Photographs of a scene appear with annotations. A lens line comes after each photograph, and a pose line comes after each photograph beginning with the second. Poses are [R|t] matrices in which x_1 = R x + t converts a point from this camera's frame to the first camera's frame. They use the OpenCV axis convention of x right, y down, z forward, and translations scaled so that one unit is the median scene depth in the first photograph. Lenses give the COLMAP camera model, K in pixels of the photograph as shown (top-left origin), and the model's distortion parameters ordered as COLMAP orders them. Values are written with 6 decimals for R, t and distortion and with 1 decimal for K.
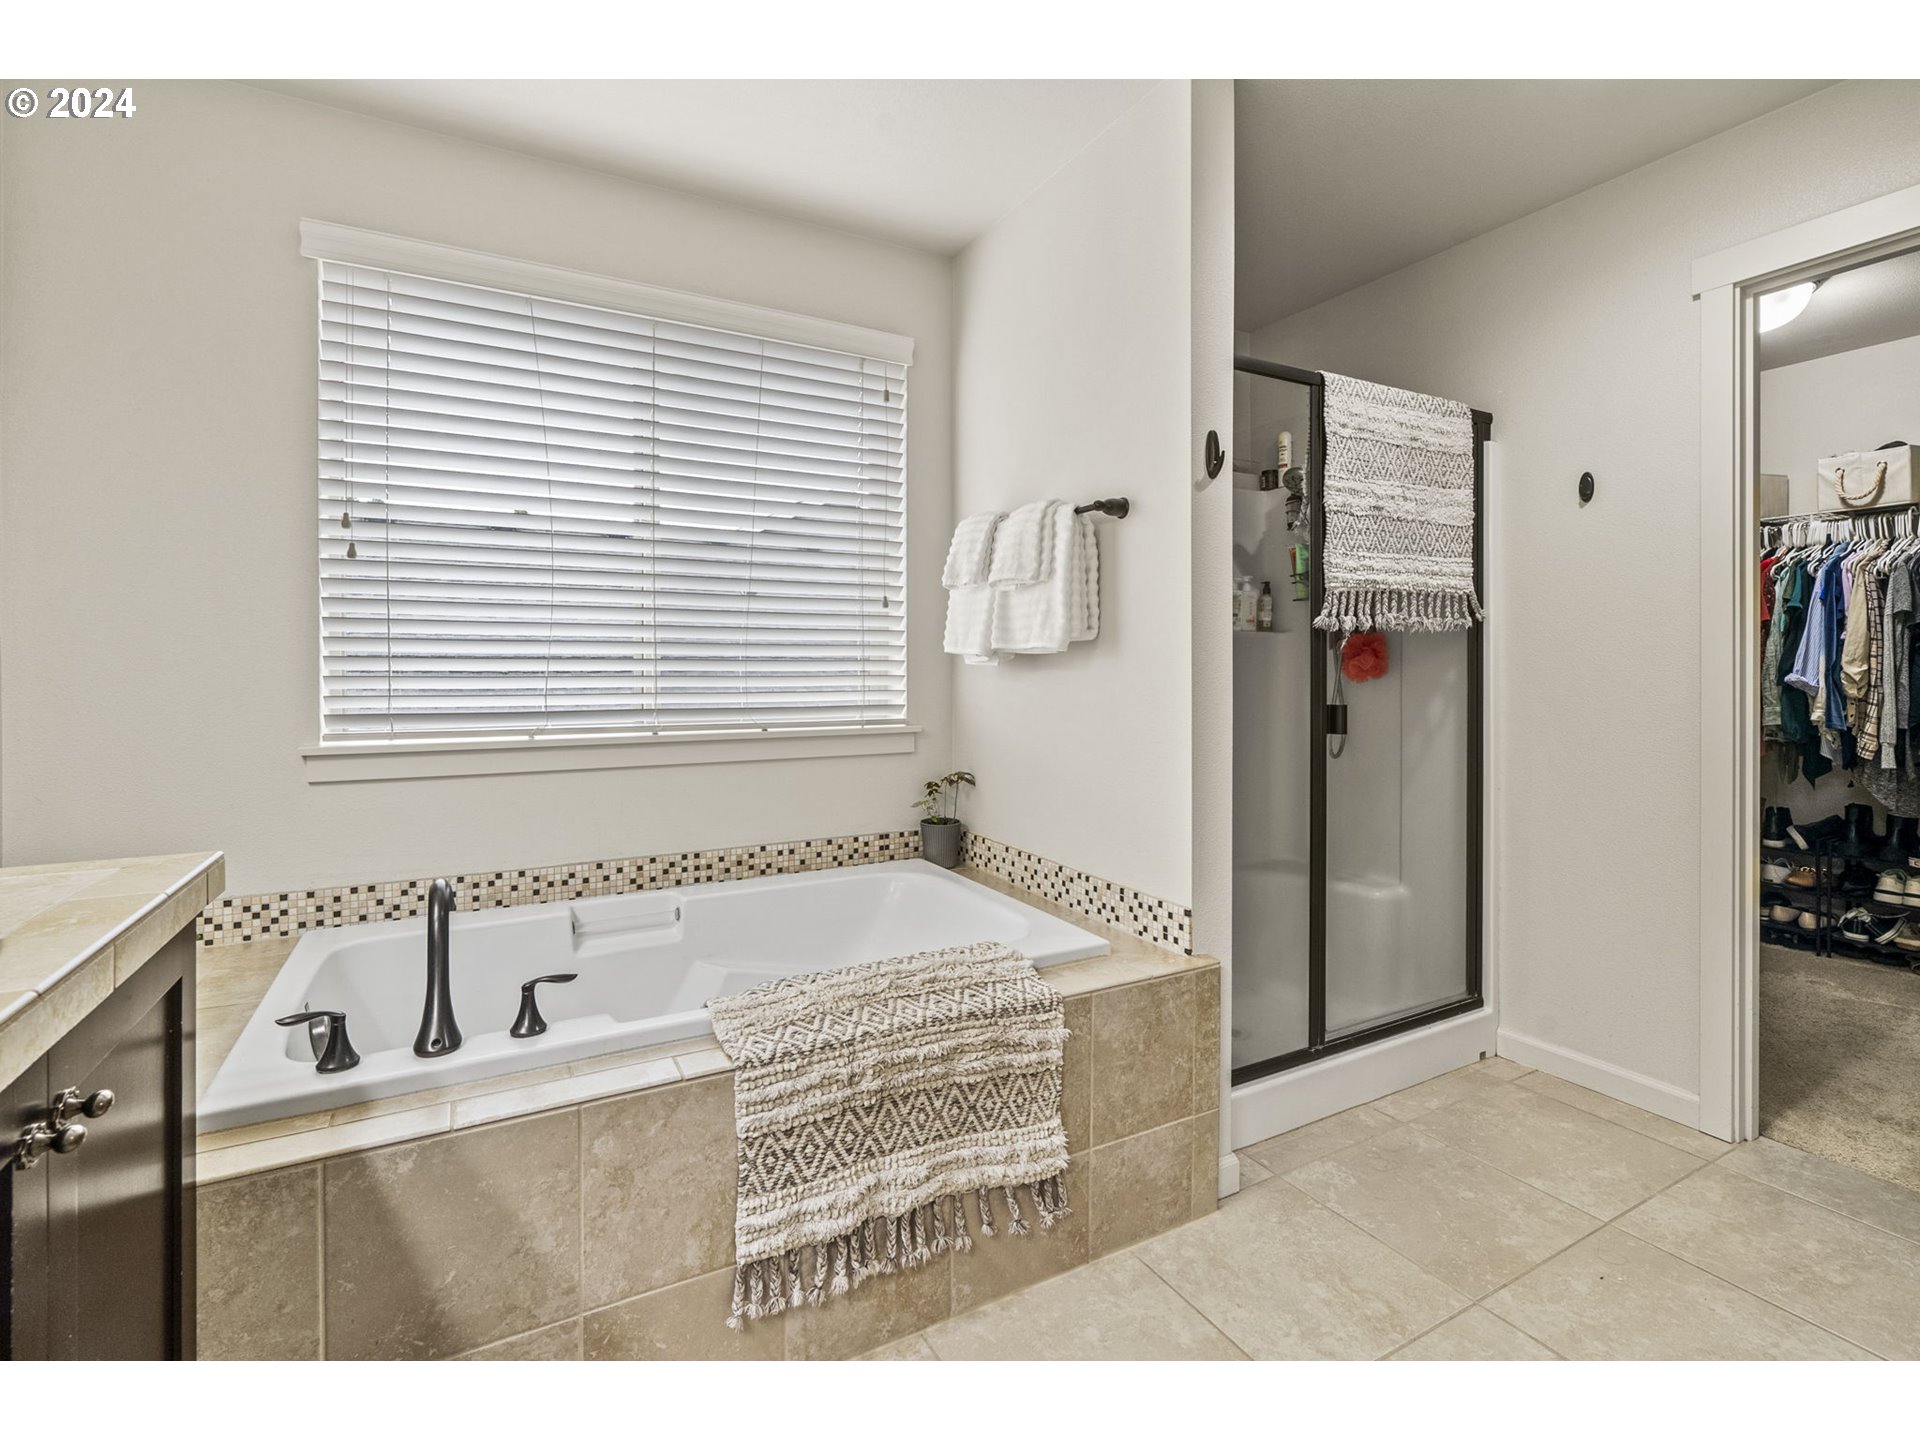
lens RADIAL K [[880.4, 0, 958.0], [0, 880.4, 704.7], [0, 0, 1]] dist [-0.022060, 0.005519]
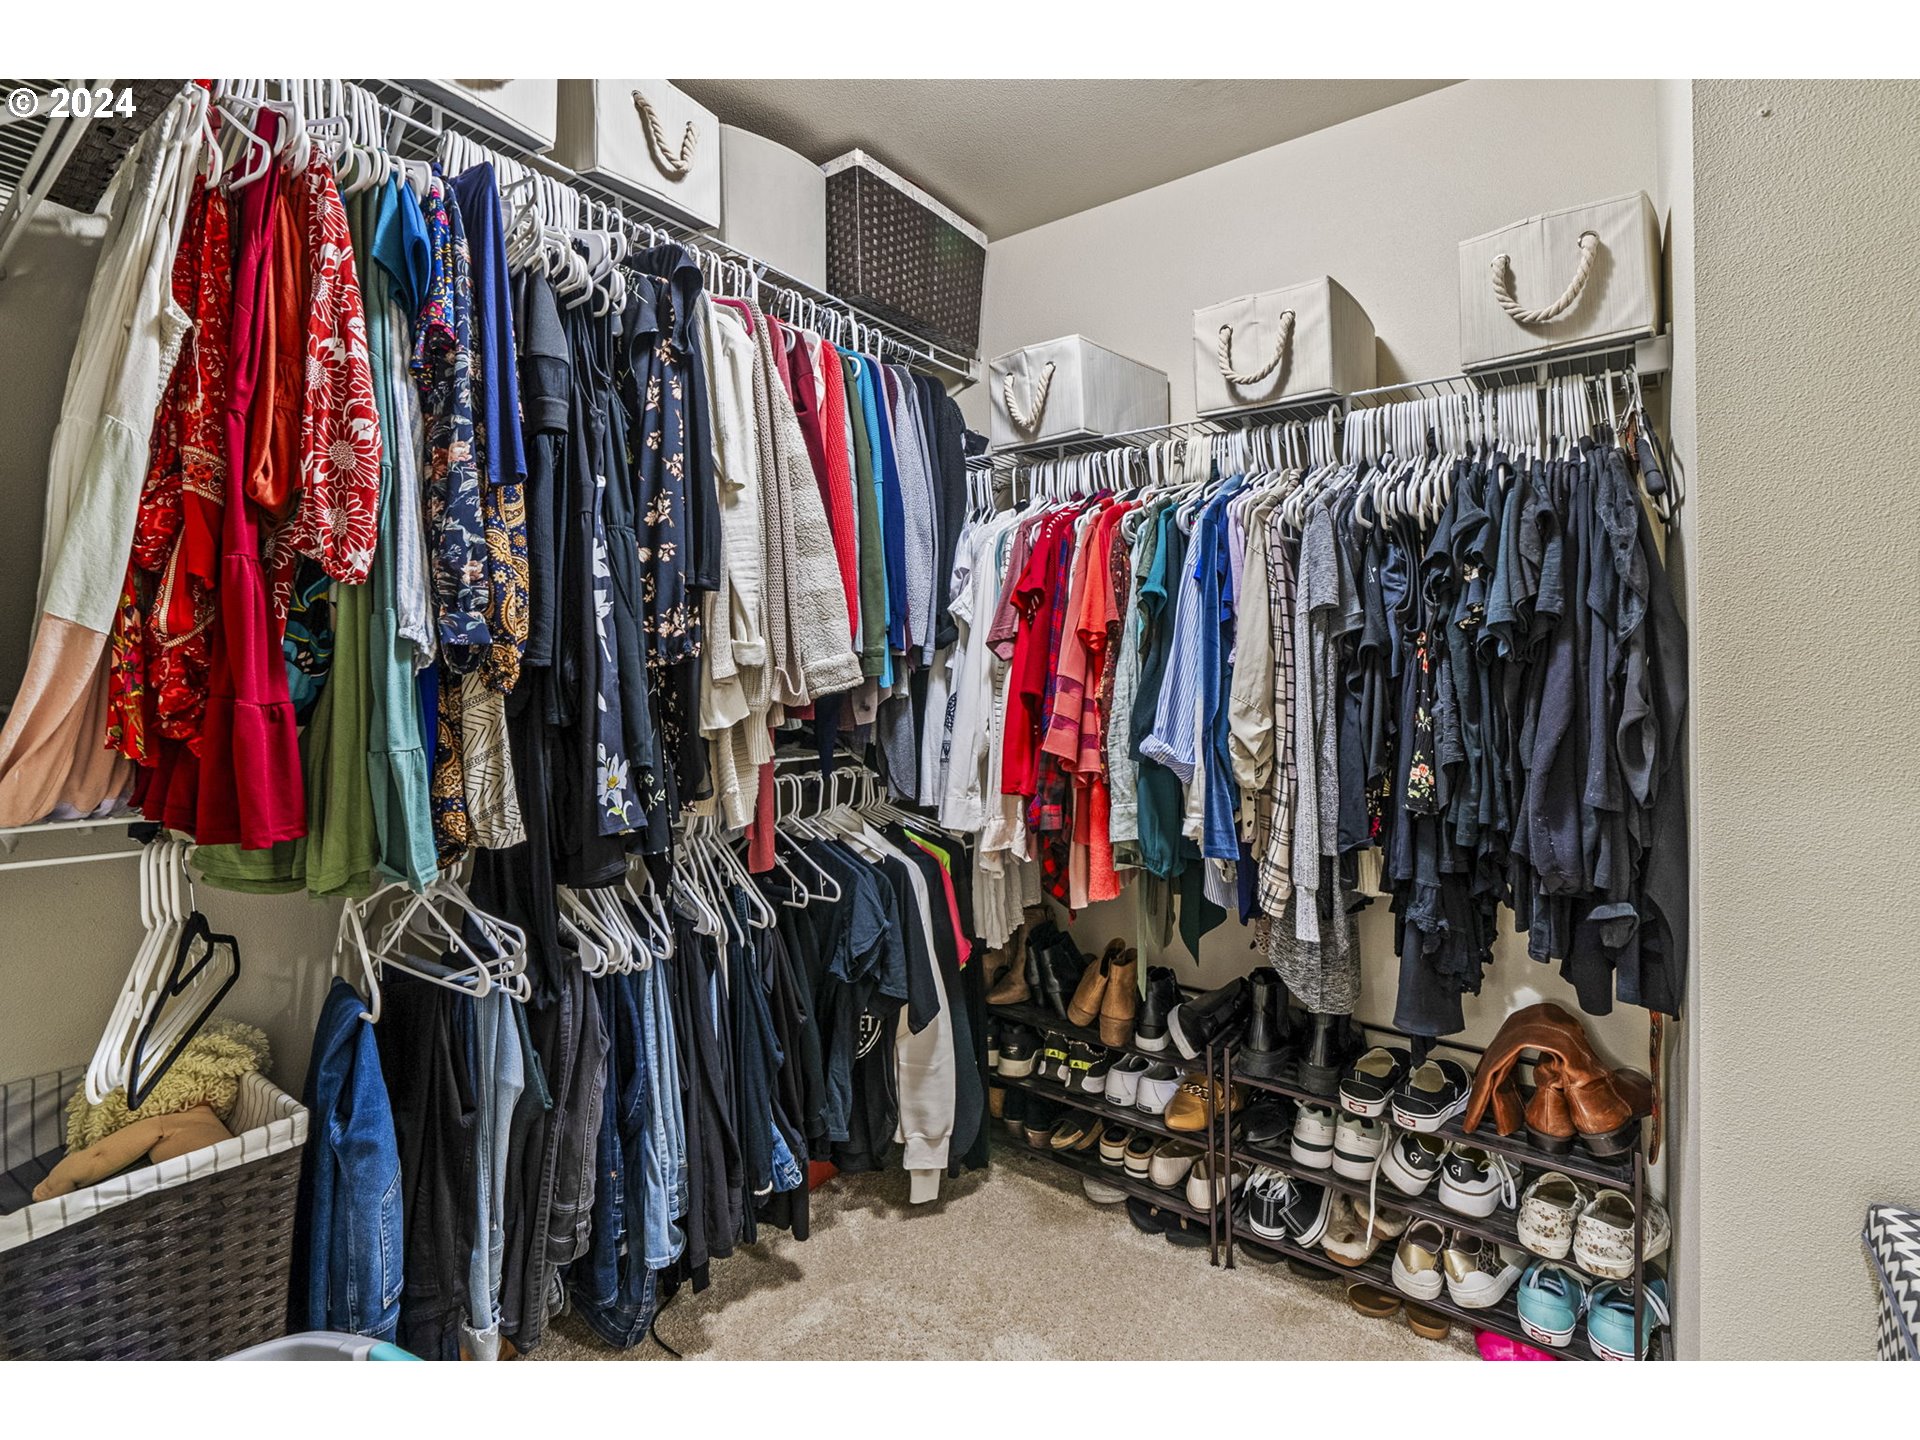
lens RADIAL K [[880.4, 0, 958.0], [0, 880.4, 704.7], [0, 0, 1]] dist [-0.022060, 0.005519]
pose [[0.905139, -0.011060, 0.424972, 0.679949], [0.015558, 0.999854, -0.007115, -0.052125], [-0.424831, 0.013052, 0.905179, 0.626267]]
